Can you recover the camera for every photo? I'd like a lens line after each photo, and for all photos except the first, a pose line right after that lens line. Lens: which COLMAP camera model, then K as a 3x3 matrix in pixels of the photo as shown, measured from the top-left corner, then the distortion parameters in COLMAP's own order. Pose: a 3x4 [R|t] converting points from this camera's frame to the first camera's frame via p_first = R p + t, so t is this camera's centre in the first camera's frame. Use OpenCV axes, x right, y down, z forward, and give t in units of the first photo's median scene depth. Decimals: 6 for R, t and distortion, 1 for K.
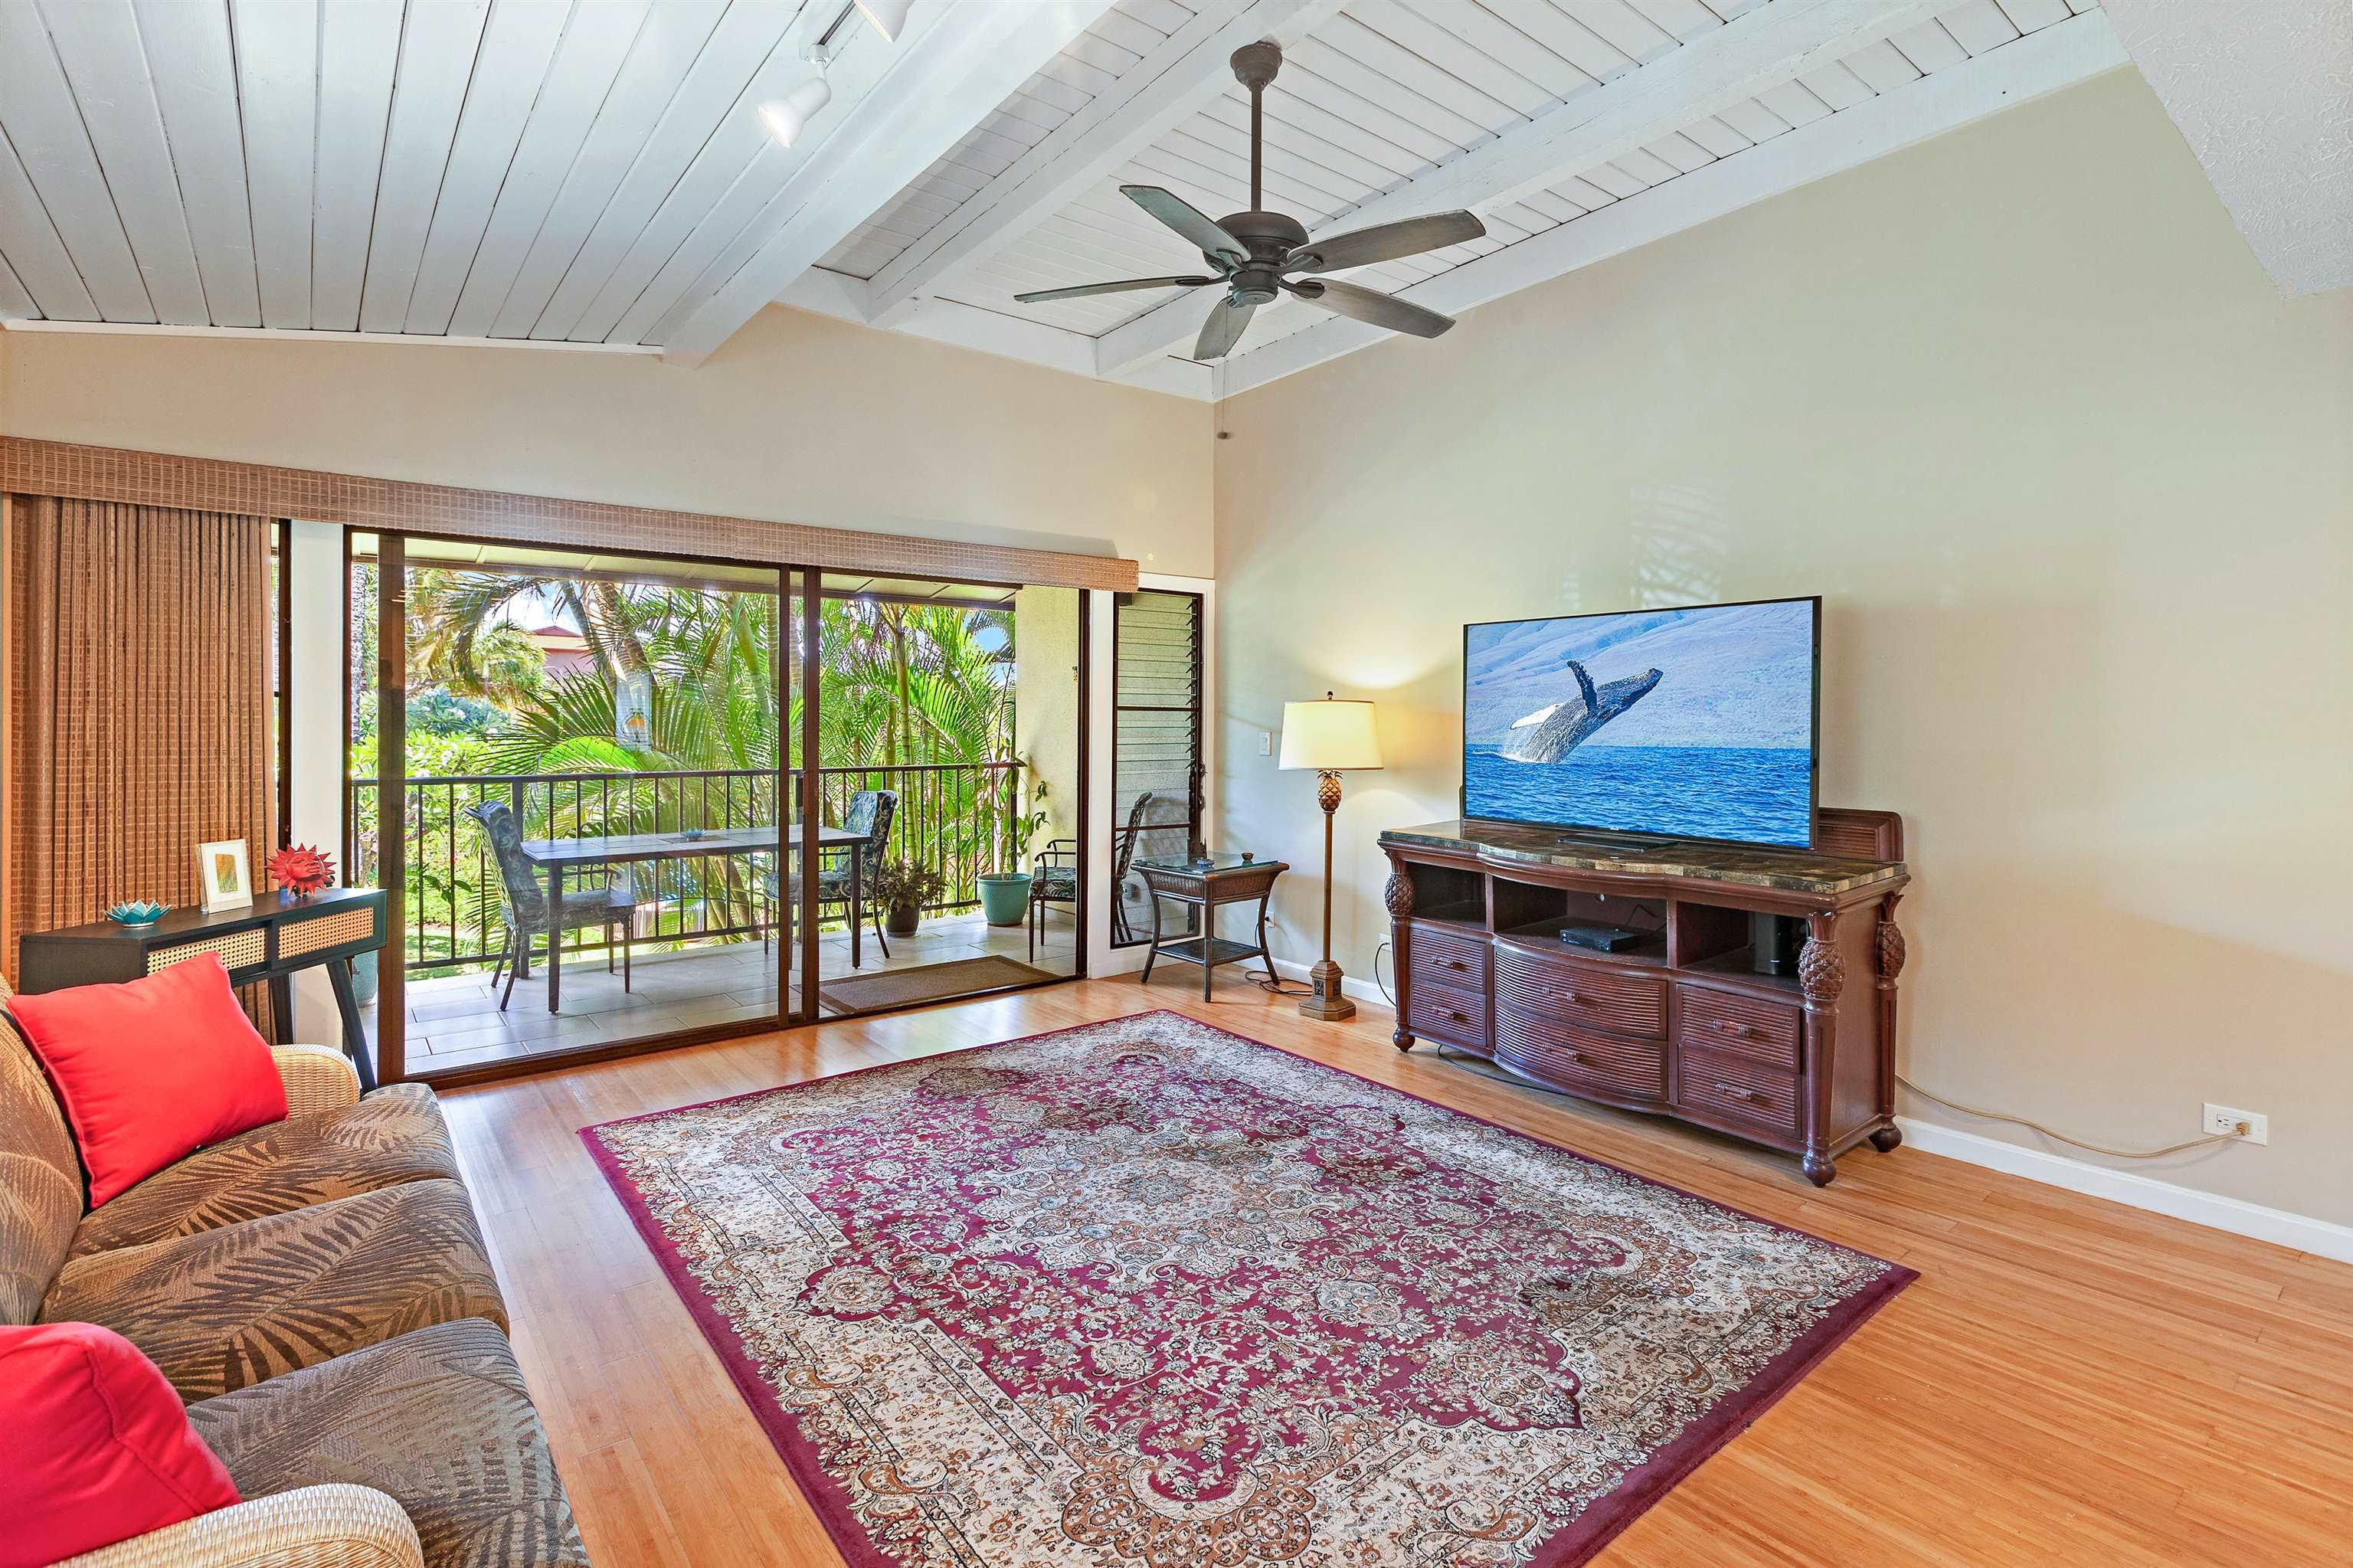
lens RADIAL K [[1091.4, 0, 1172.8], [0, 1091.4, 728.6], [0, 0, 1]] dist [-0.007147, 0.000081]
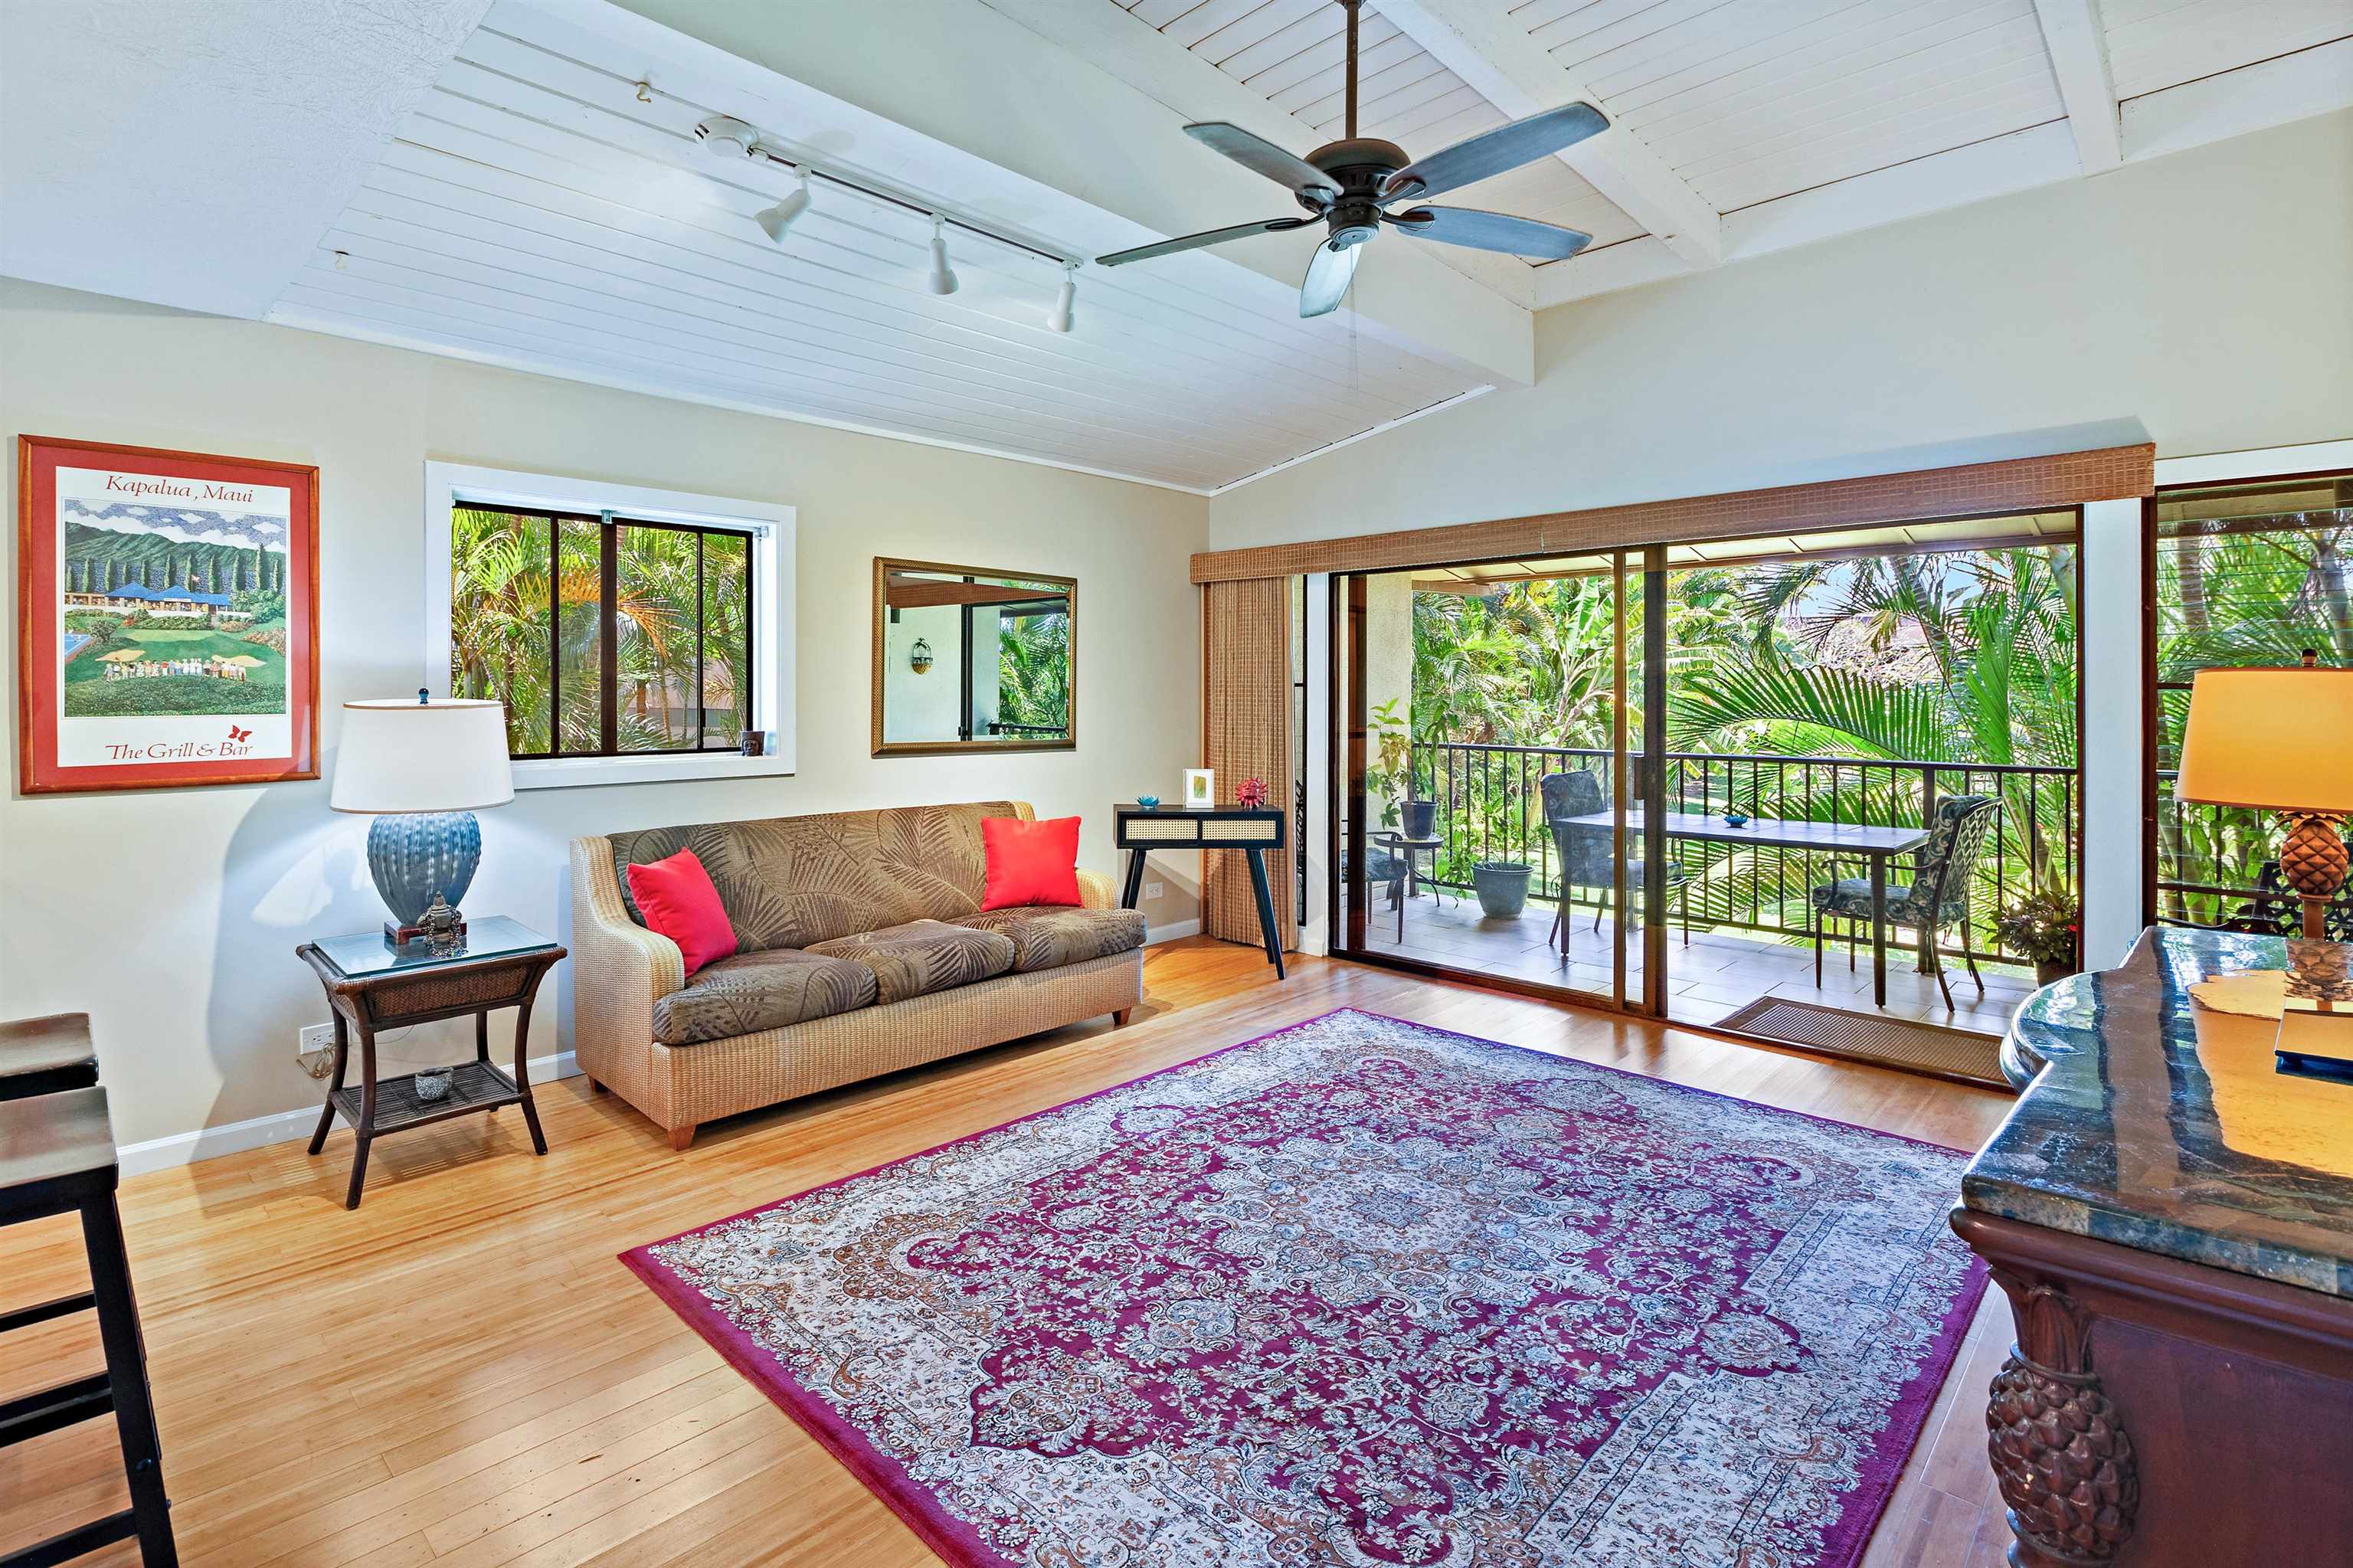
lens RADIAL K [[1128.6, 0, 1174.2], [0, 1128.6, 688.3], [0, 0, 1]] dist [-0.004965, -0.000331]
pose [[0.133350, -0.008948, -0.991029, 0.921891], [-0.011858, 0.999873, -0.010623, -0.007758], [0.990998, 0.013168, 0.133227, 0.690022]]
